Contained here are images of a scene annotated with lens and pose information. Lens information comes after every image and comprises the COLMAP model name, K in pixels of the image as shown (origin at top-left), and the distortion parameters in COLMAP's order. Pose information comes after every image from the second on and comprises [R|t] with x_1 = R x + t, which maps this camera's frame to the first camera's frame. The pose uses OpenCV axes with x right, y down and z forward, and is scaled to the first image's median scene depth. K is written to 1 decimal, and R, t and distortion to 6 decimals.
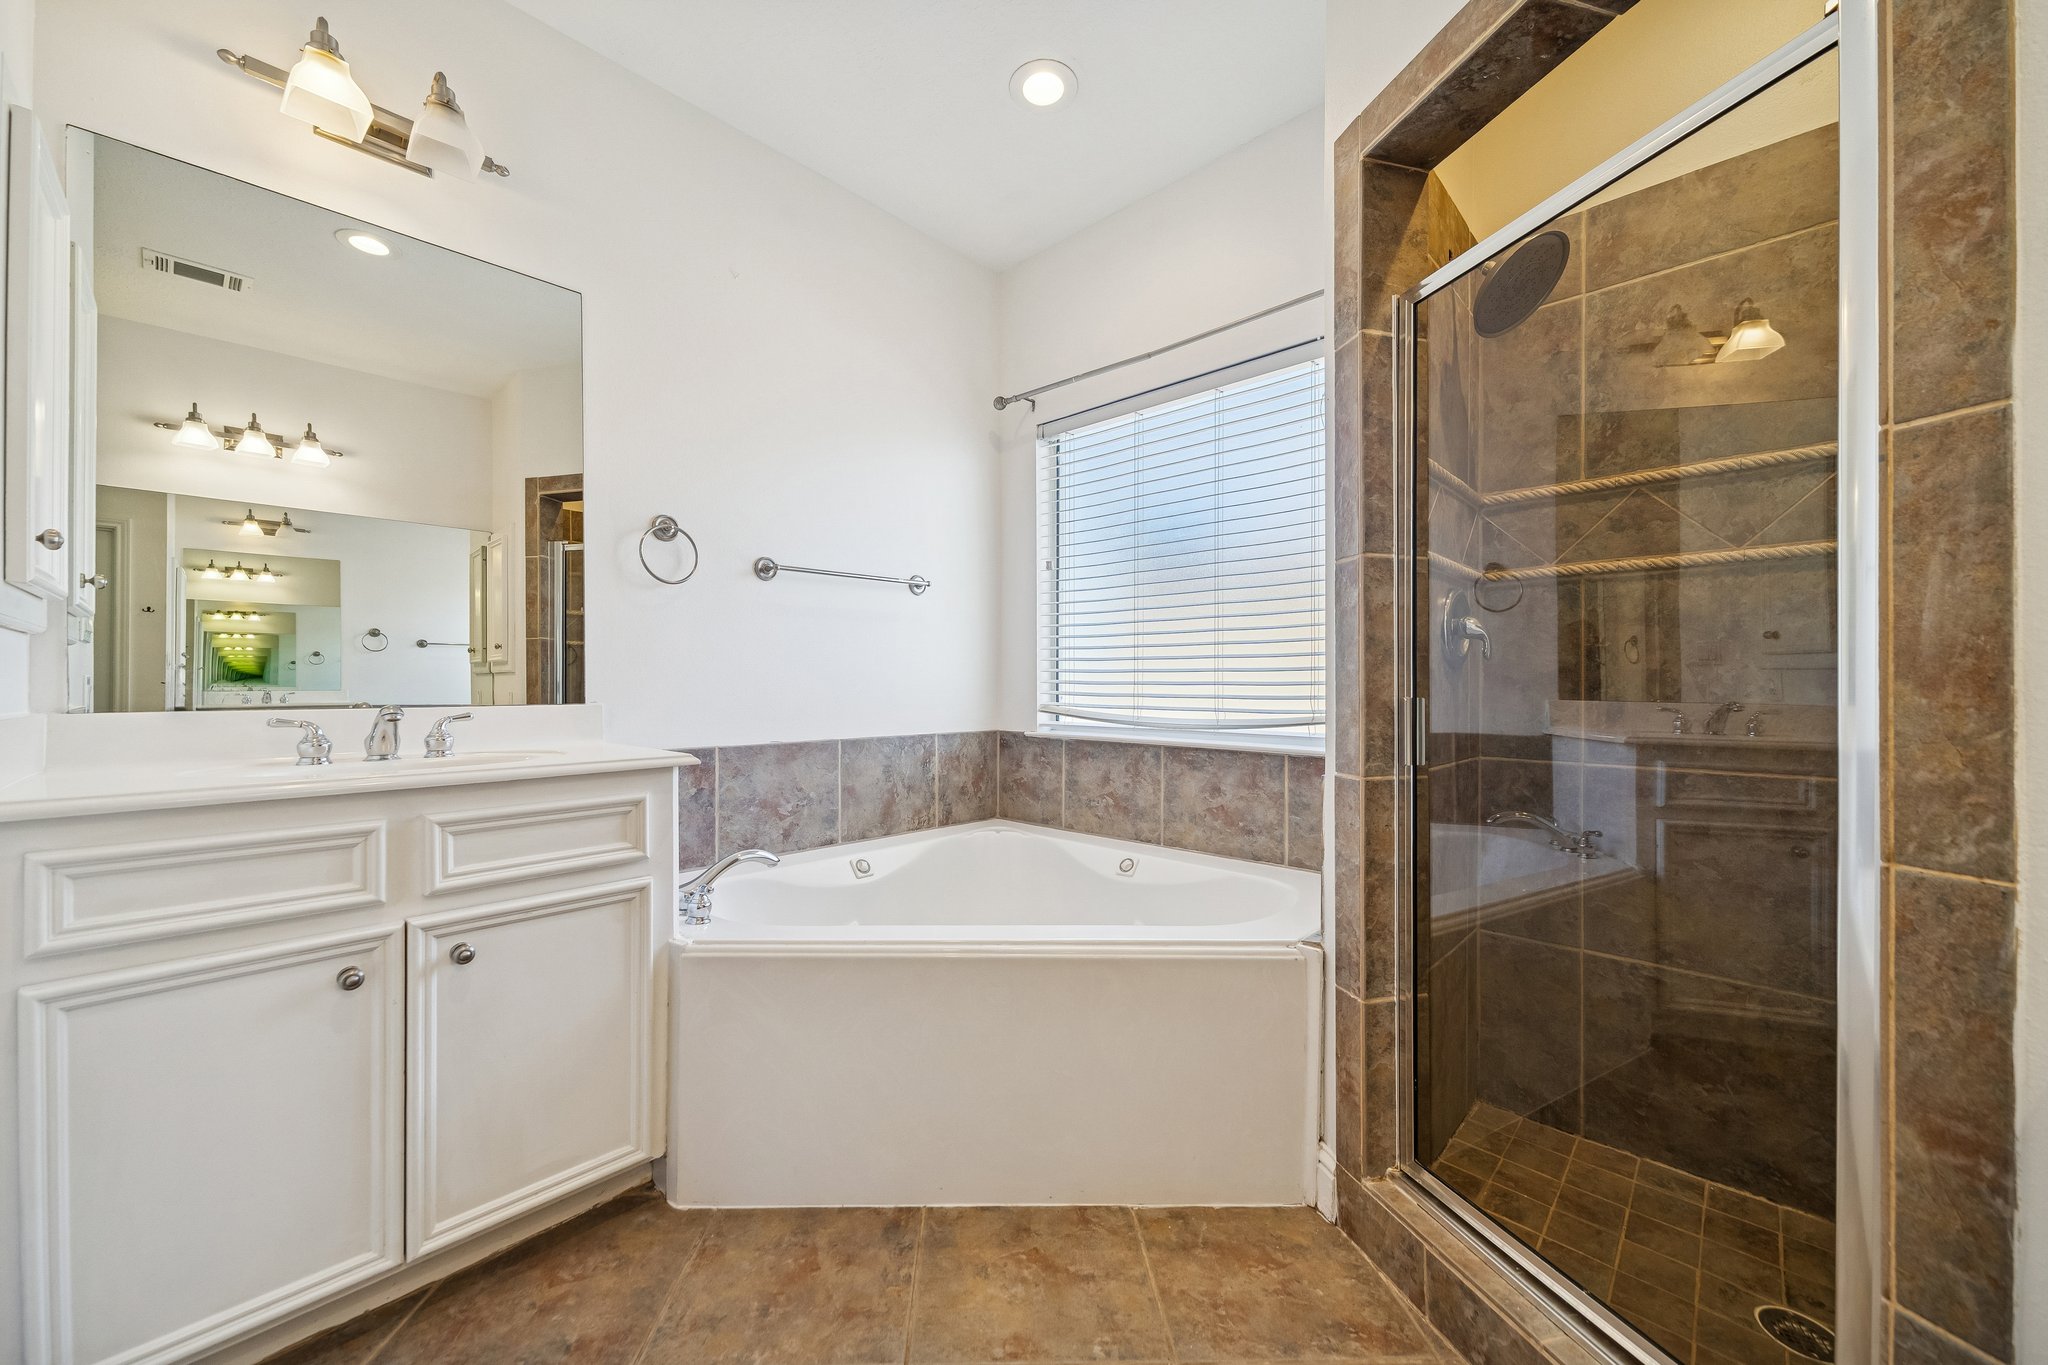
lens RADIAL K [[763.8, 0, 1013.5], [0, 763.8, 683.7], [0, 0, 1]] dist [0.003225, 0.000200]
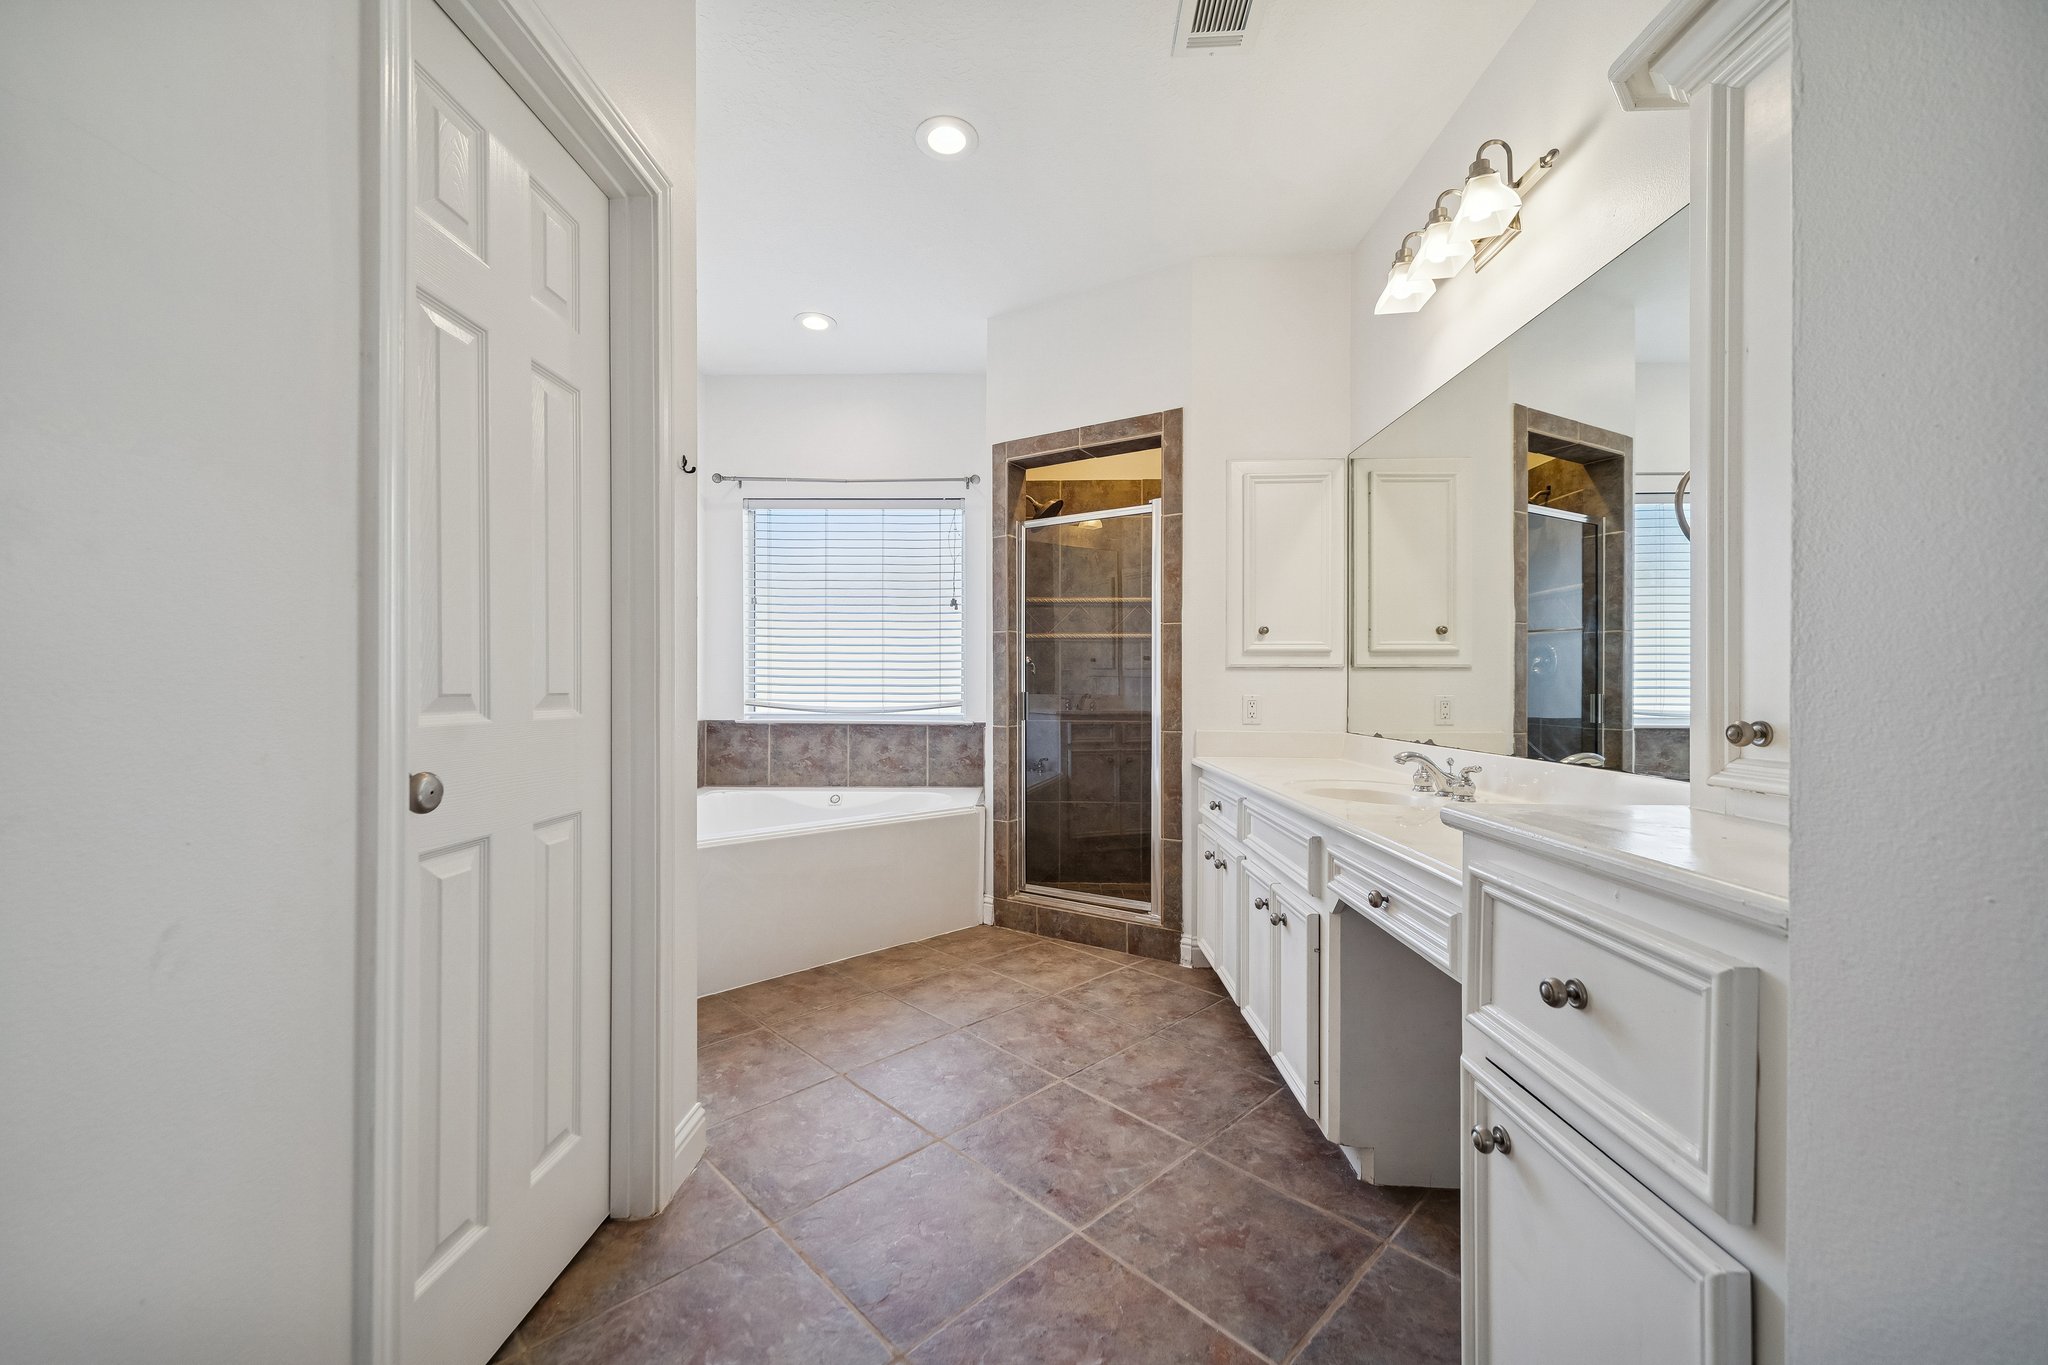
lens RADIAL K [[763.8, 0, 1025.4], [0, 763.8, 682.7], [0, 0, 1]] dist [0.003225, 0.000200]
pose [[0.734212, 0.002779, 0.678915, -1.061814], [-0.001490, 0.999996, -0.002481, -0.004204], [-0.678919, 0.000810, 0.734213, -0.732535]]
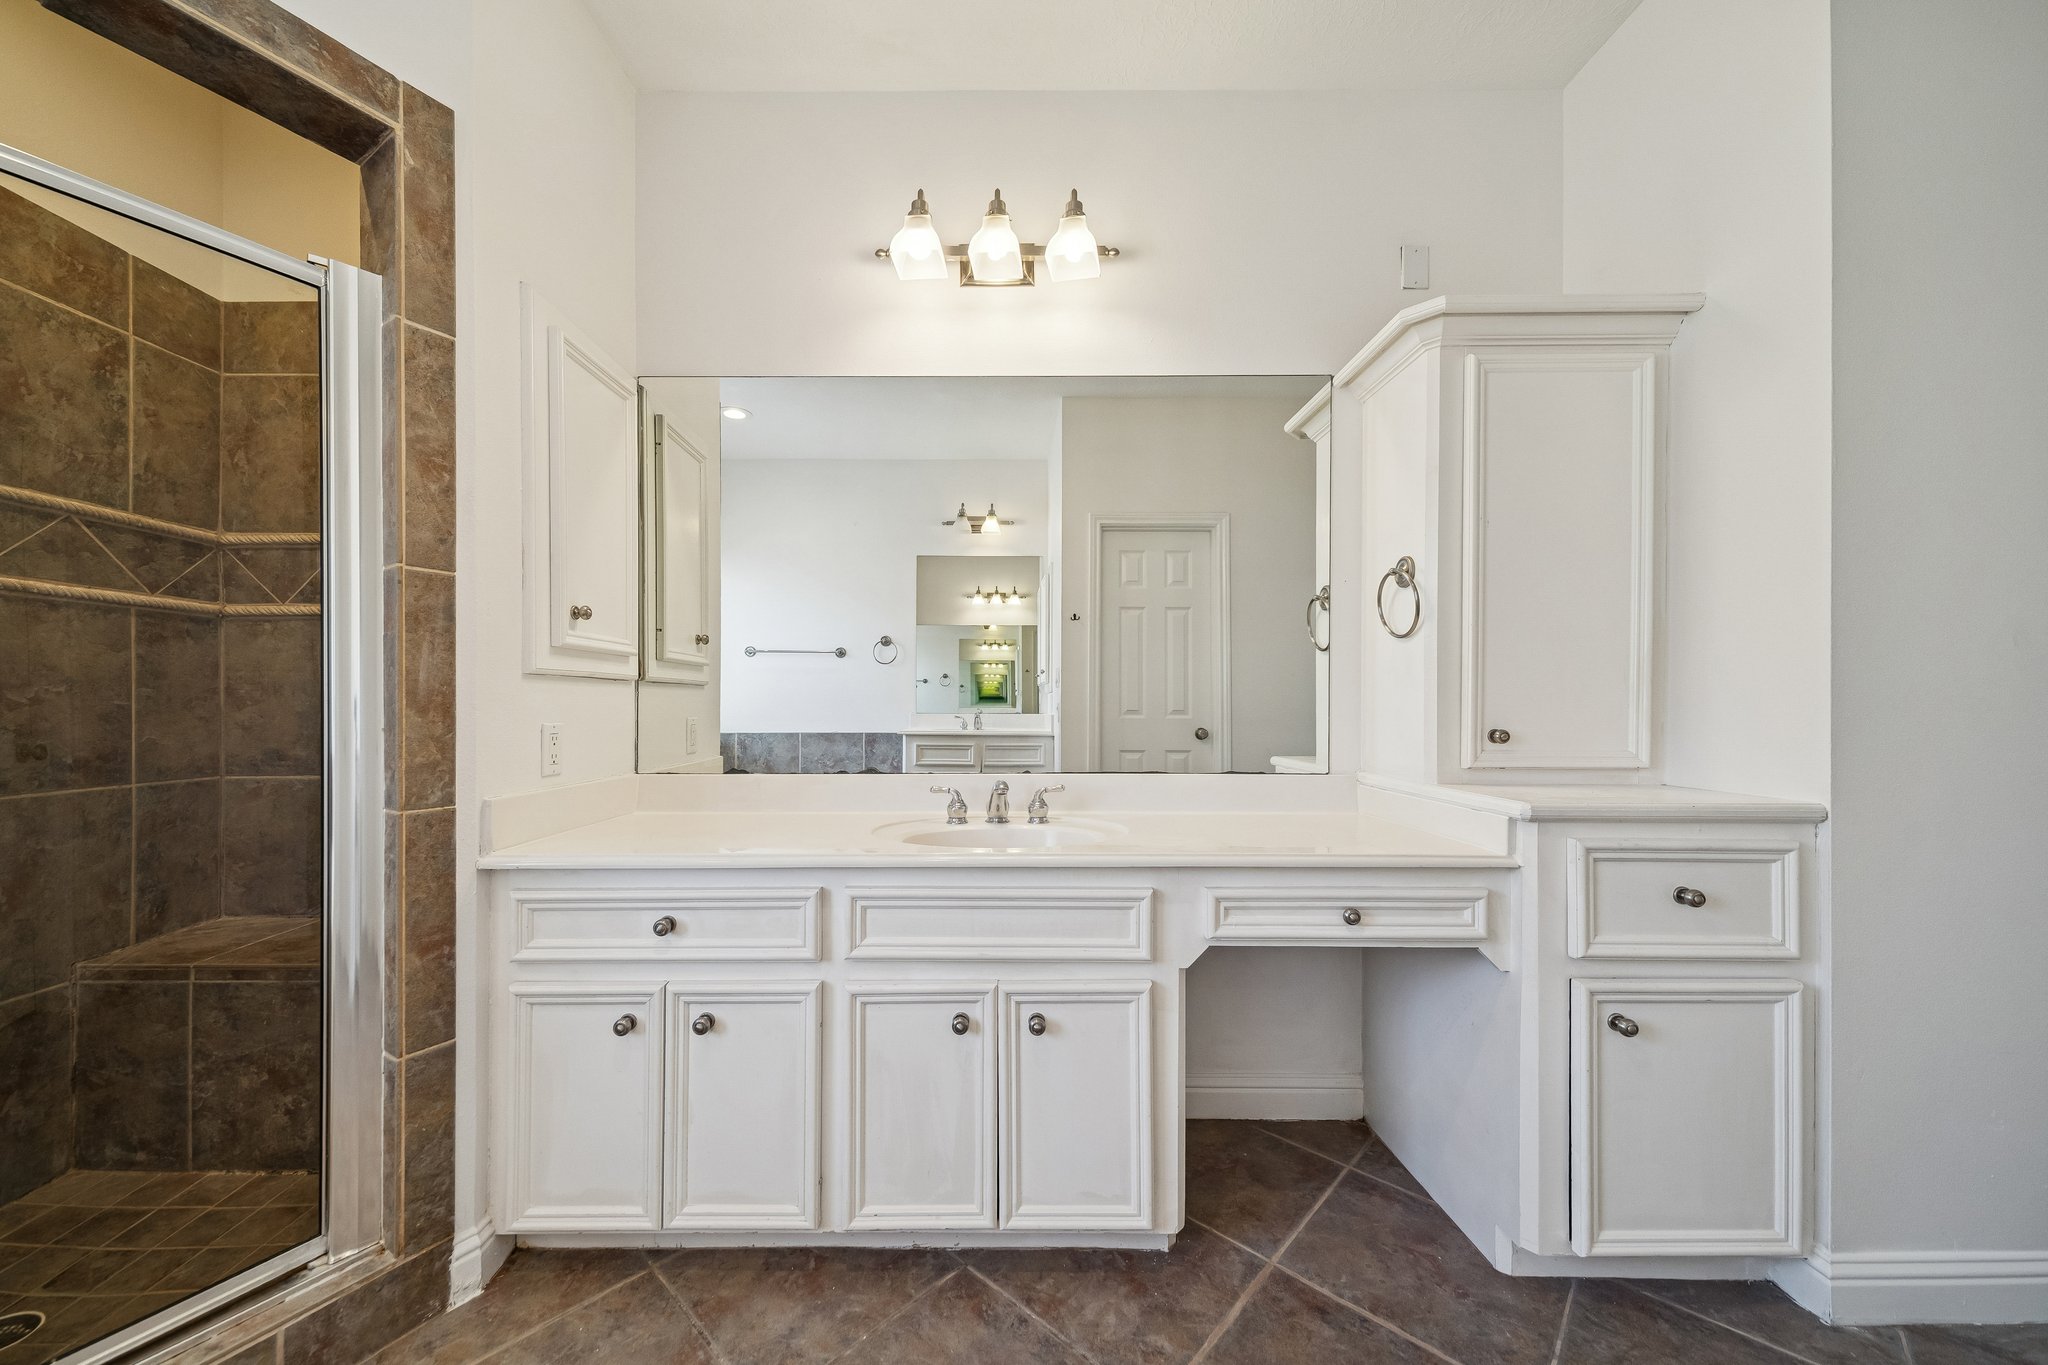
lens RADIAL K [[706.7, 0, 1022.4], [0, 706.7, 705.4], [0, 0, 1]] dist [0.000803, -0.000007]
pose [[-0.674102, -0.002645, 0.738634, -0.513040], [-0.003349, 0.999994, 0.000524, -0.008181], [-0.738631, -0.002120, -0.674107, 0.517924]]
